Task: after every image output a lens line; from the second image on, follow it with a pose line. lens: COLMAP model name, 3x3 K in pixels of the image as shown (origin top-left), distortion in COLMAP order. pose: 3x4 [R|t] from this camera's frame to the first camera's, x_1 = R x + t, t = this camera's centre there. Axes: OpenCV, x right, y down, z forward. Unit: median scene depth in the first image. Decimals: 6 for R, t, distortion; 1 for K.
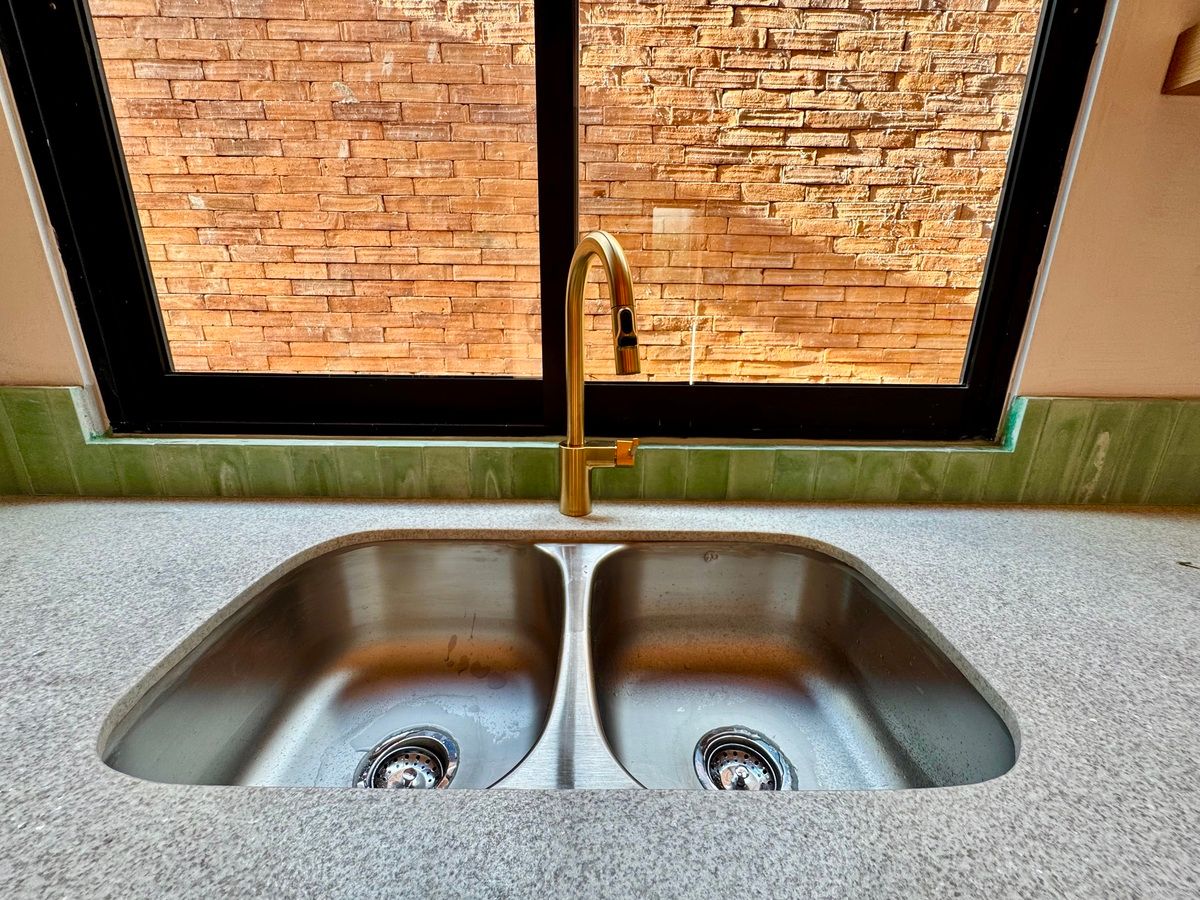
lens RADIAL K [[485.8, 0, 601.0], [0, 485.8, 448.8], [0, 0, 1]] dist [-0.002755, 0.000031]
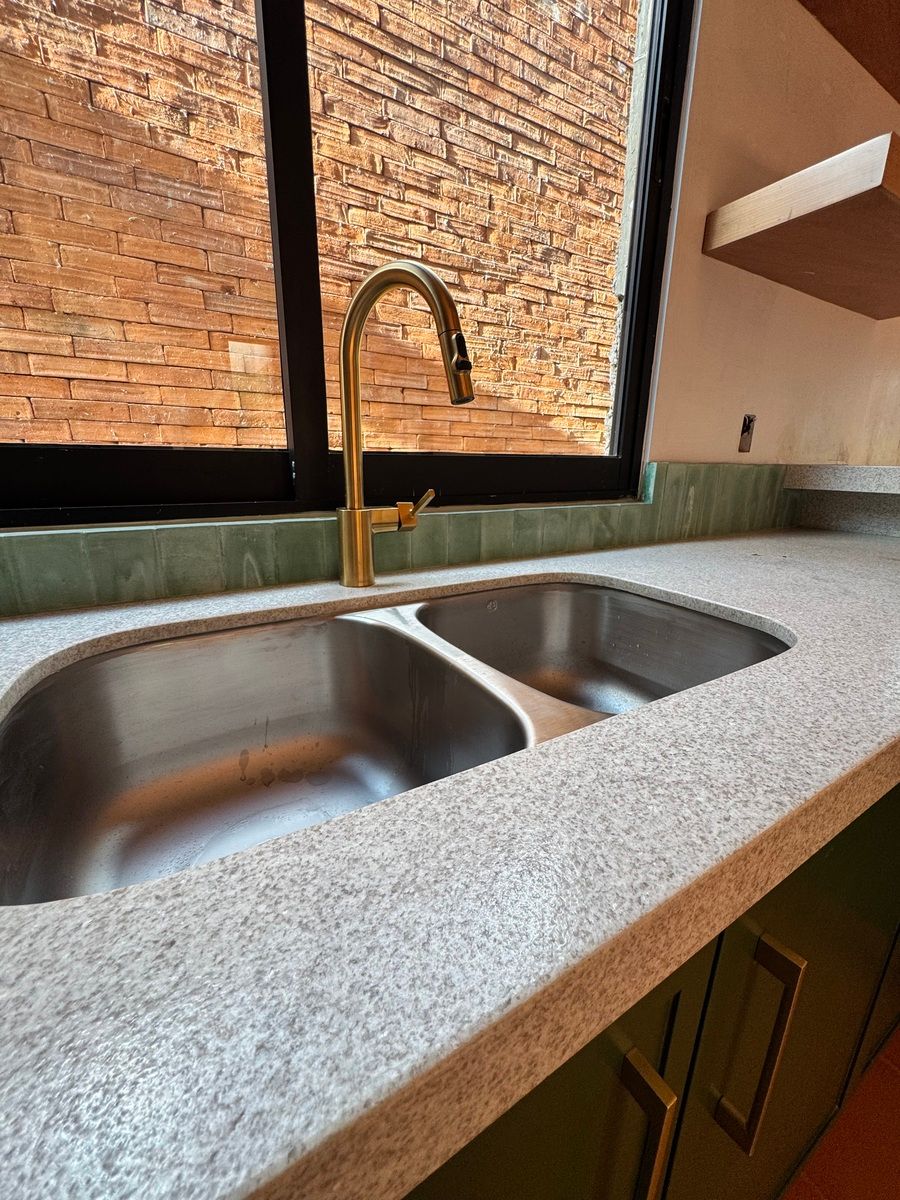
lens RADIAL K [[485.8, 0, 450.0], [0, 485.8, 600.0], [0, 0, 1]] dist [-0.002755, 0.000031]
pose [[0.859596, -0.142306, 0.490759, -0.180799], [0.146106, 0.988789, 0.030807, 0.077189], [-0.489641, 0.045221, 0.870751, 0.048426]]
